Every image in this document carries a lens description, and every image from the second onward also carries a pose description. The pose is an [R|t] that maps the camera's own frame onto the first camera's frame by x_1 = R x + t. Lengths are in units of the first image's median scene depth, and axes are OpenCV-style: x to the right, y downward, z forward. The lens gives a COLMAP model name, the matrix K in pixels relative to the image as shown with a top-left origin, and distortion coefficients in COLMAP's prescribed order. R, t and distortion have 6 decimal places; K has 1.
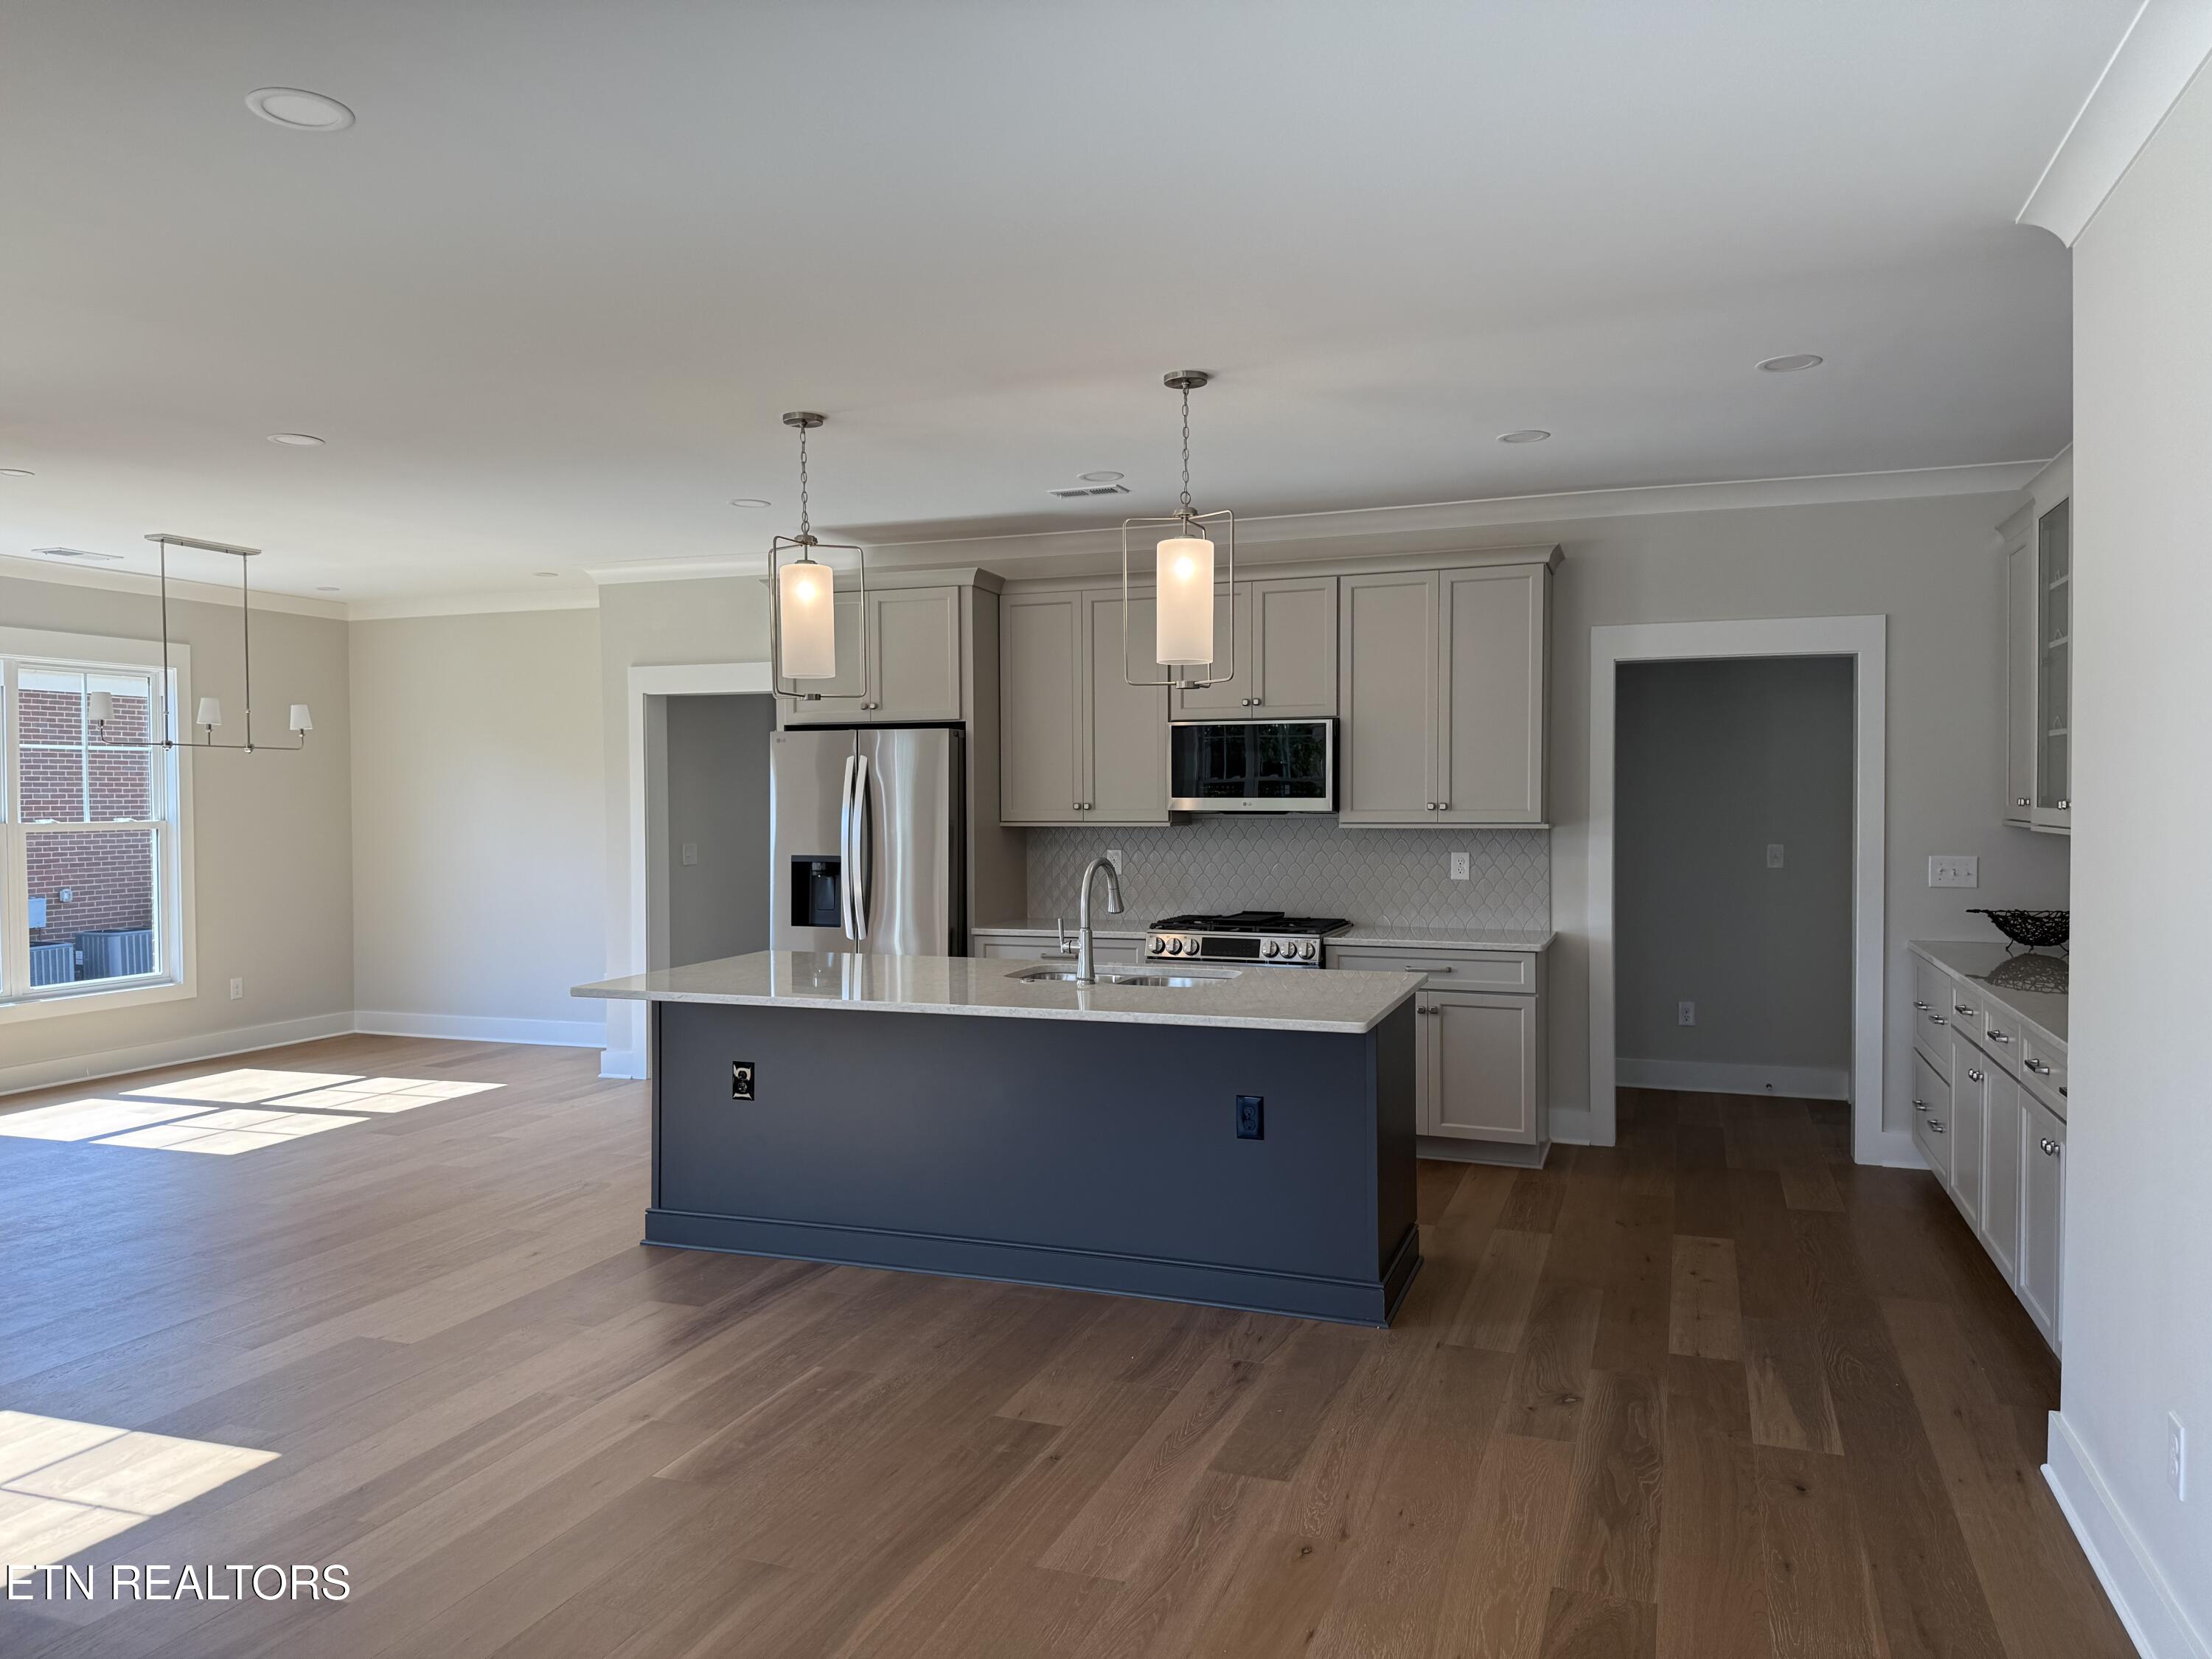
lens RADIAL K [[1554.7, 0, 1106.7], [0, 1554.7, 823.7], [0, 0, 1]] dist [0.066353, -0.093248]
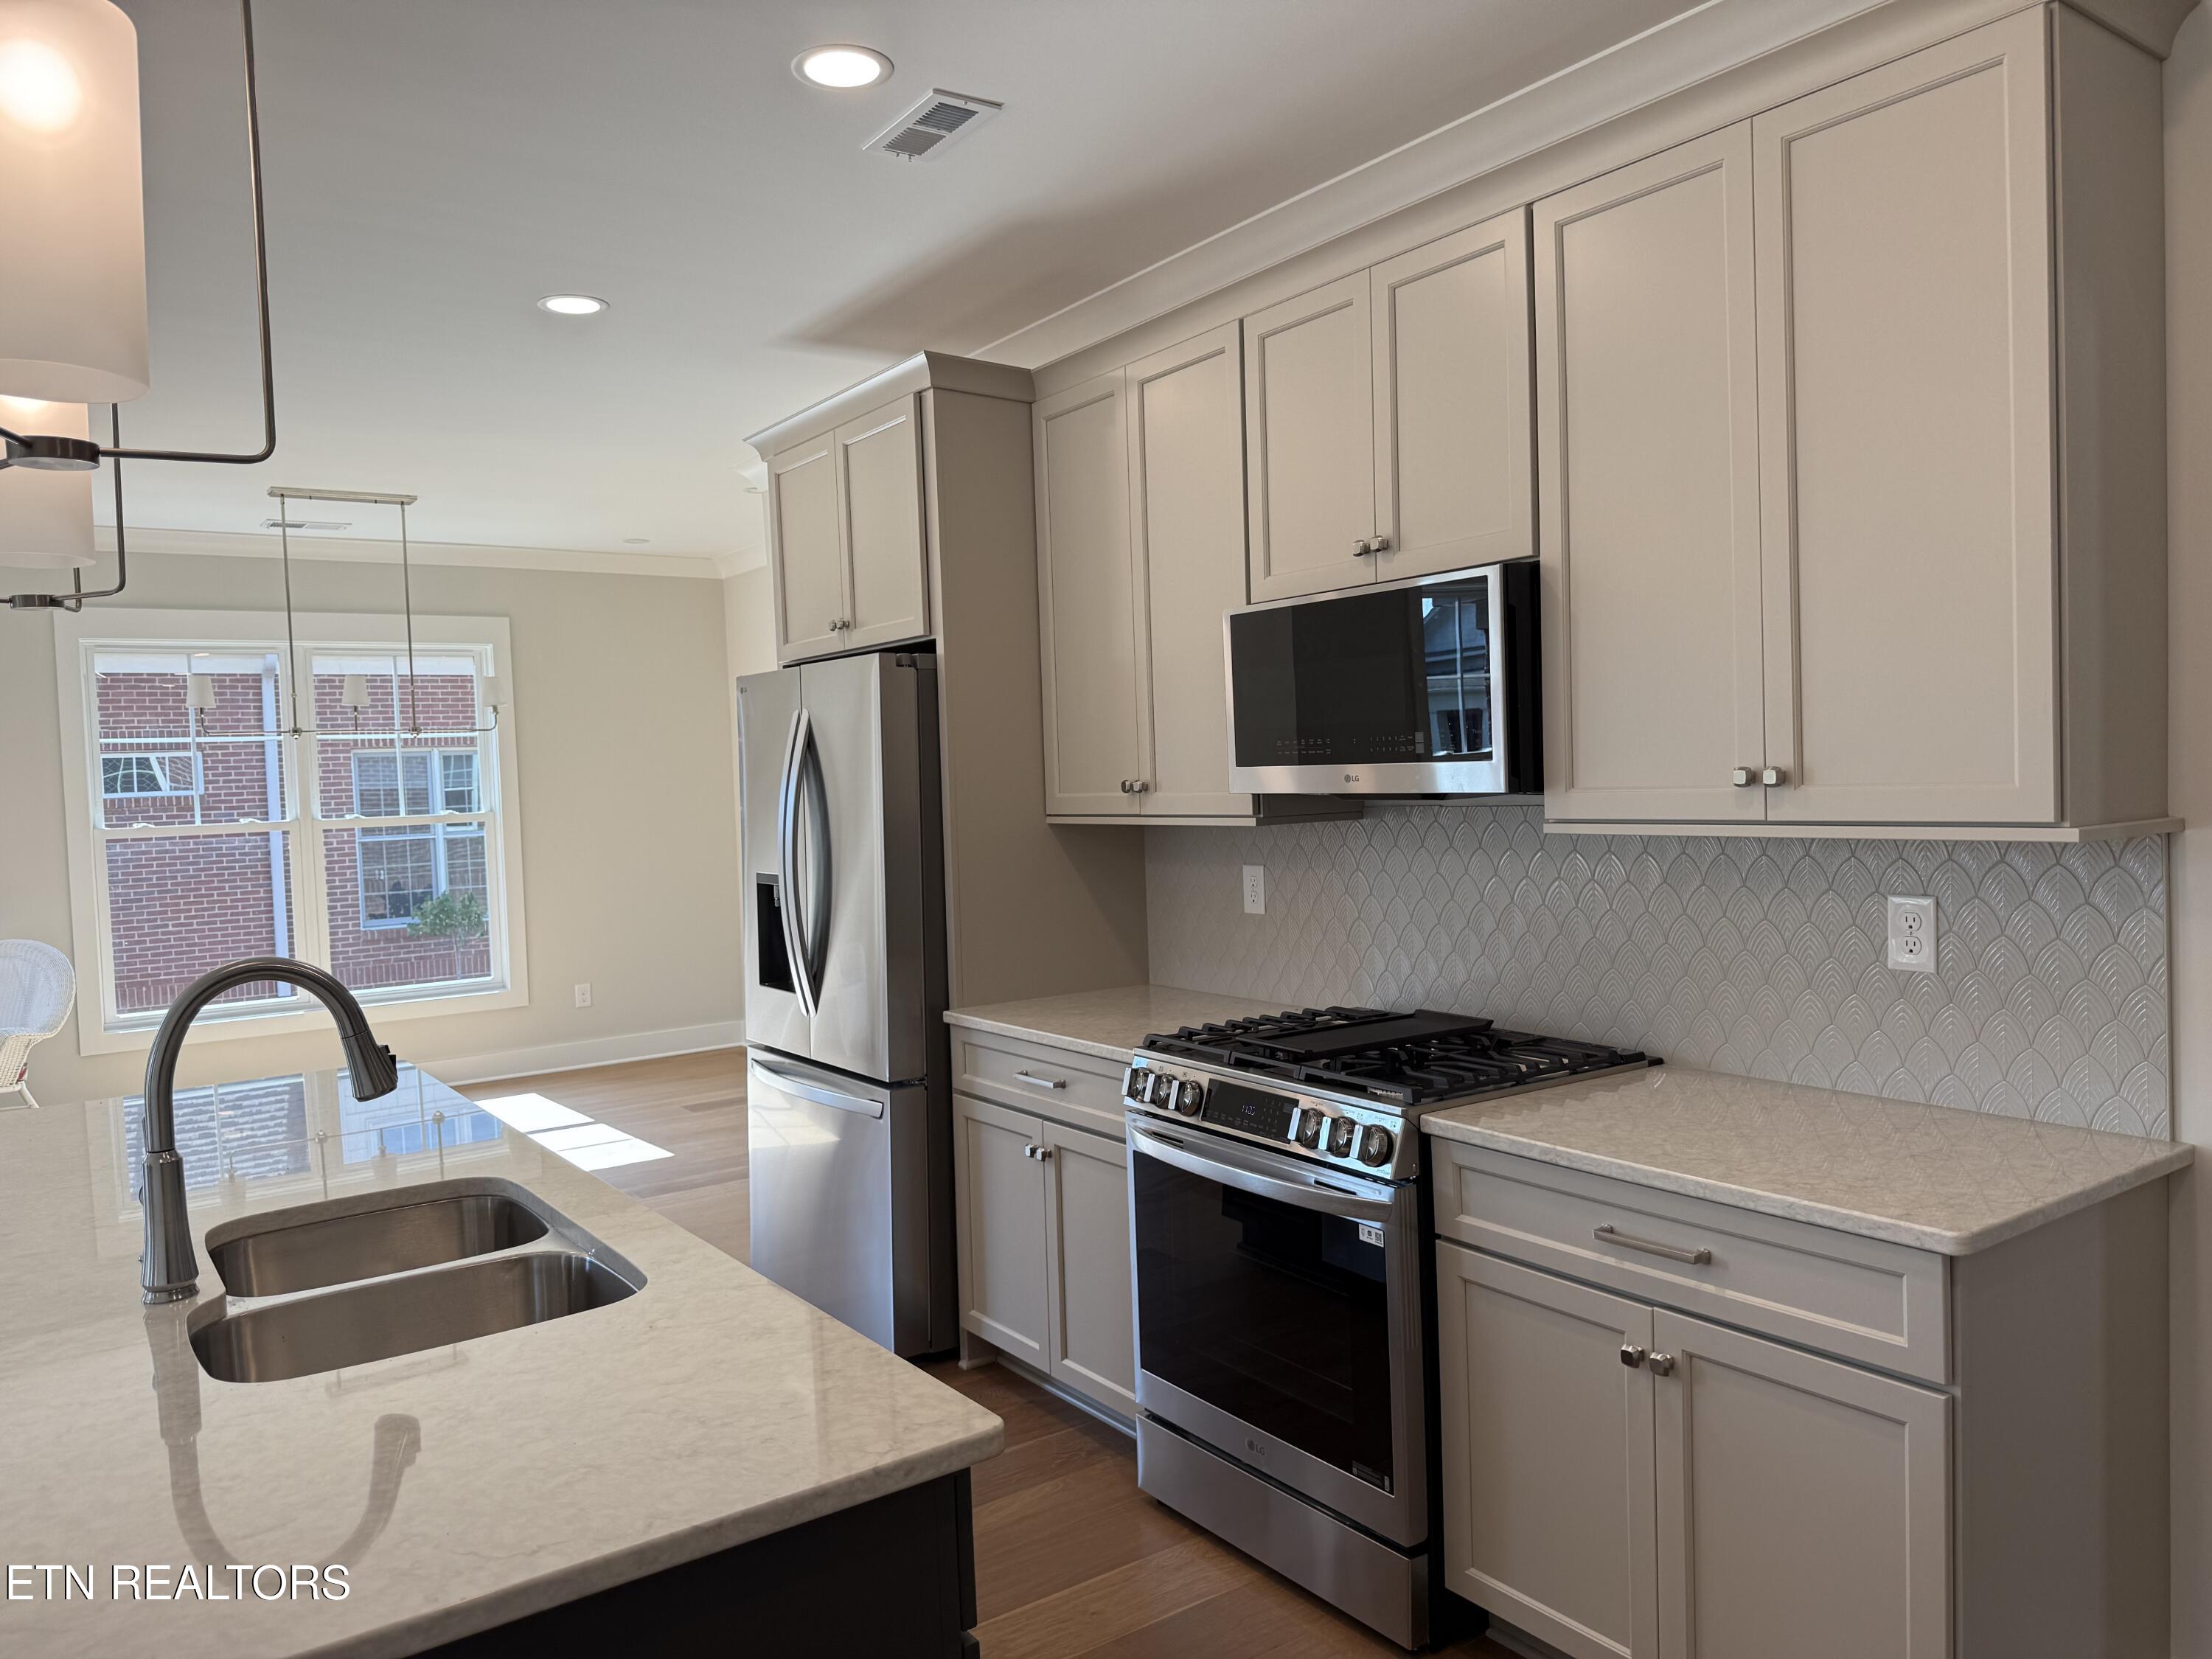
lens RADIAL K [[1554.7, 0, 1112.5], [0, 1554.7, 842.1], [0, 0, 1]] dist [0.066353, -0.093248]
pose [[0.830792, 0.001630, -0.556580, 0.282433], [0.021256, 0.999173, 0.034655, -0.011555], [0.556177, -0.040621, 0.830071, 0.599617]]
